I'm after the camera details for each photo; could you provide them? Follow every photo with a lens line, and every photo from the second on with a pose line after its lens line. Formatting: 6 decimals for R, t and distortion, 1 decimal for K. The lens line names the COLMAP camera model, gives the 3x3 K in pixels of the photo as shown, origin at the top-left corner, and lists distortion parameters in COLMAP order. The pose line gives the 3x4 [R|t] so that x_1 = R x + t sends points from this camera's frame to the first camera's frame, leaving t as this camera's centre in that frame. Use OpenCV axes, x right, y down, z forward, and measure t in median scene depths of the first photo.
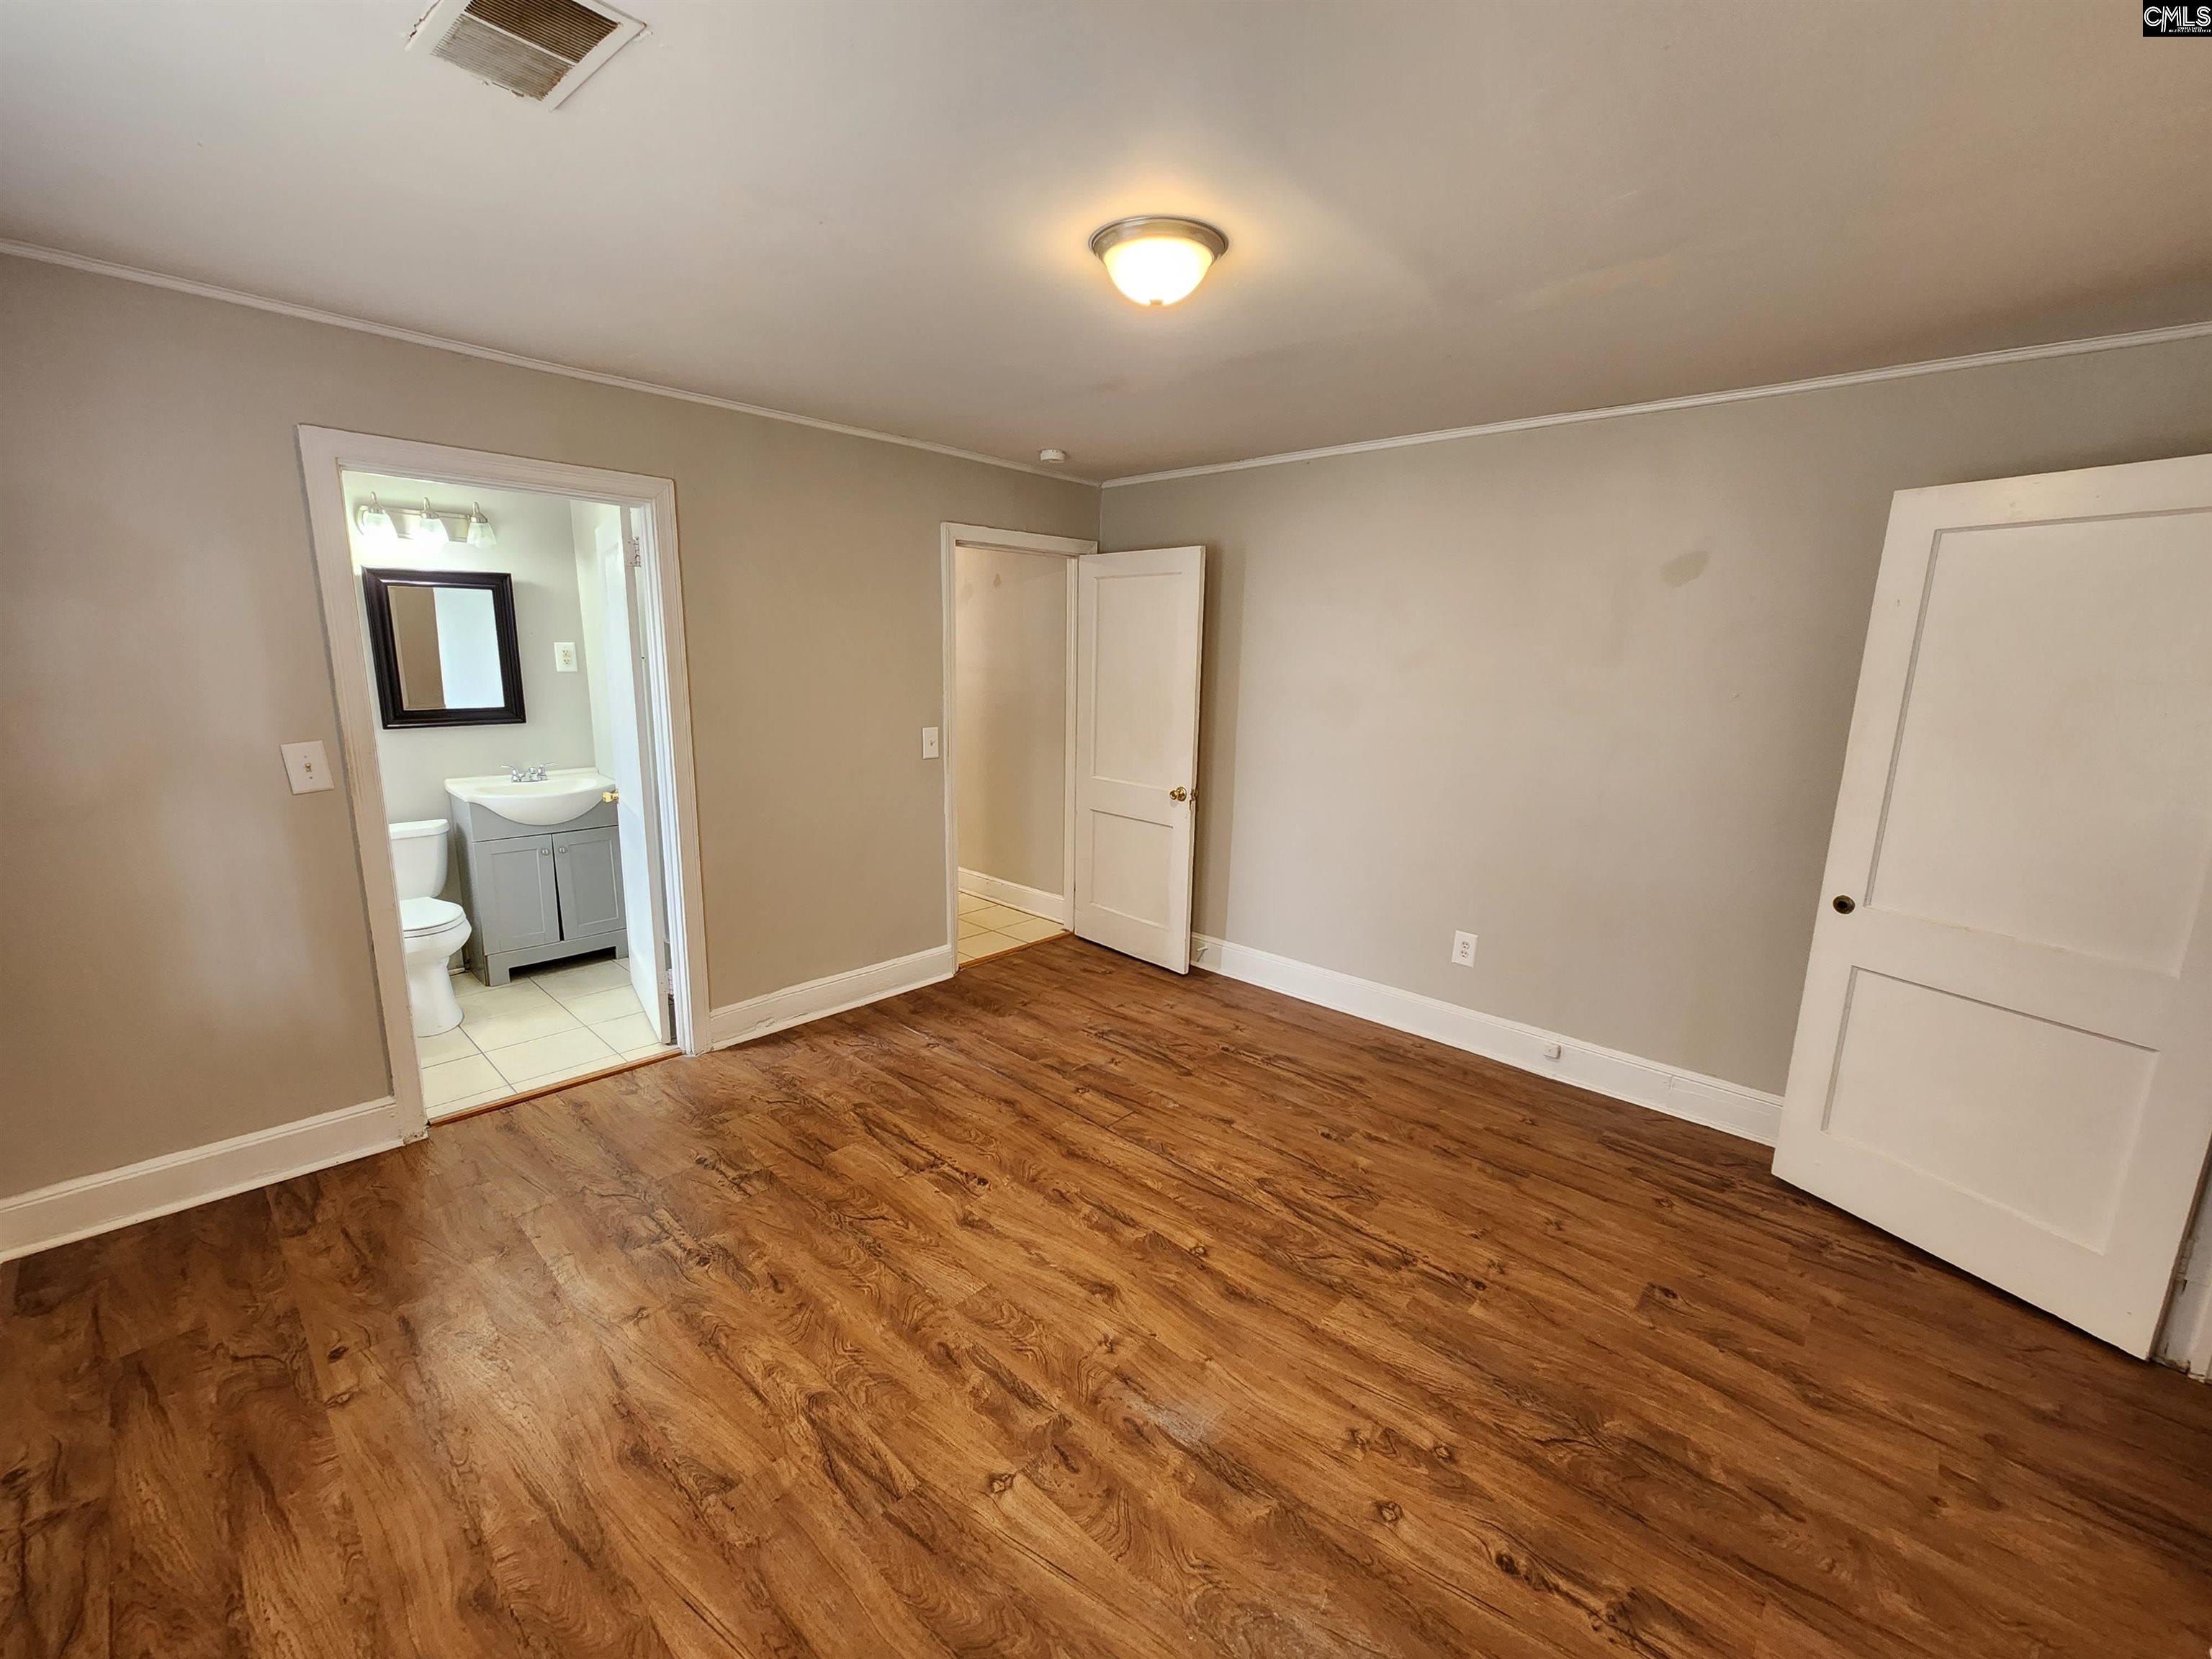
lens RADIAL K [[898.1, 0, 1113.6], [0, 898.1, 821.7], [0, 0, 1]] dist [0.003524, -0.001886]
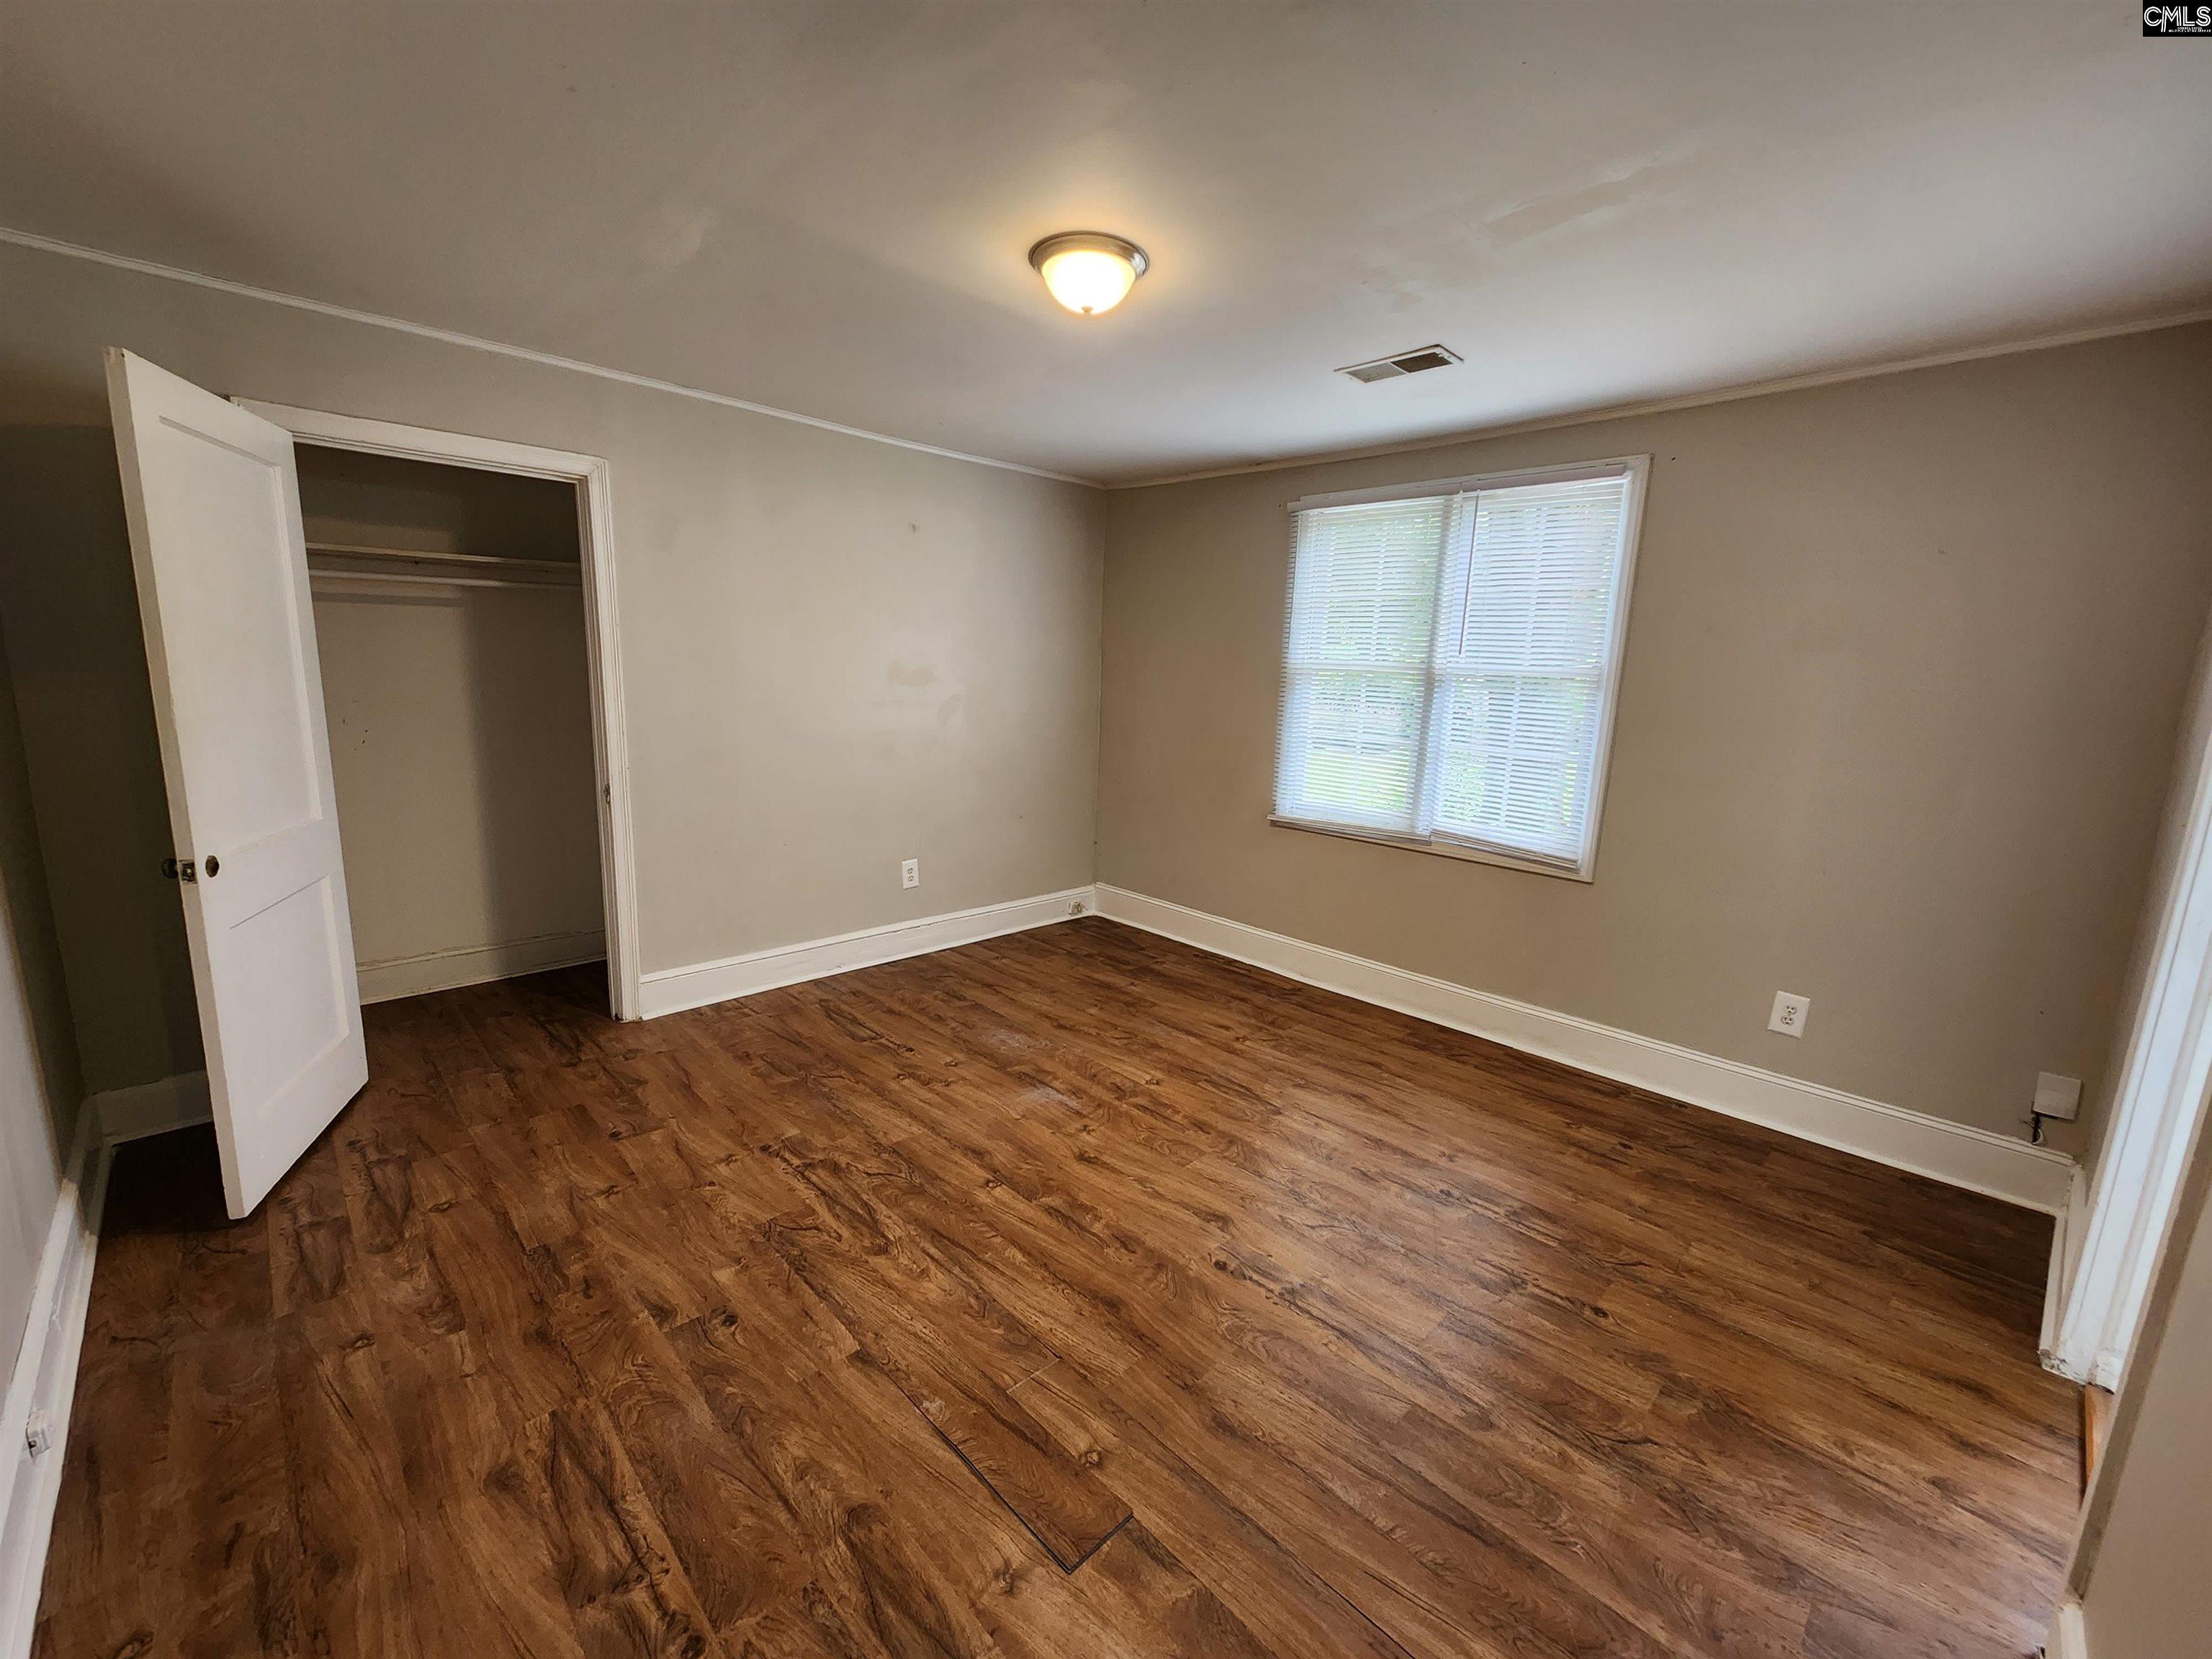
lens RADIAL K [[898.1, 0, 1096.7], [0, 898.1, 820.9], [0, 0, 1]] dist [0.003524, -0.001886]
pose [[-0.996117, -0.066232, 0.058008, -0.055336], [-0.041131, 0.932611, 0.358531, -0.285250], [-0.077845, 0.354753, -0.931714, 1.711155]]
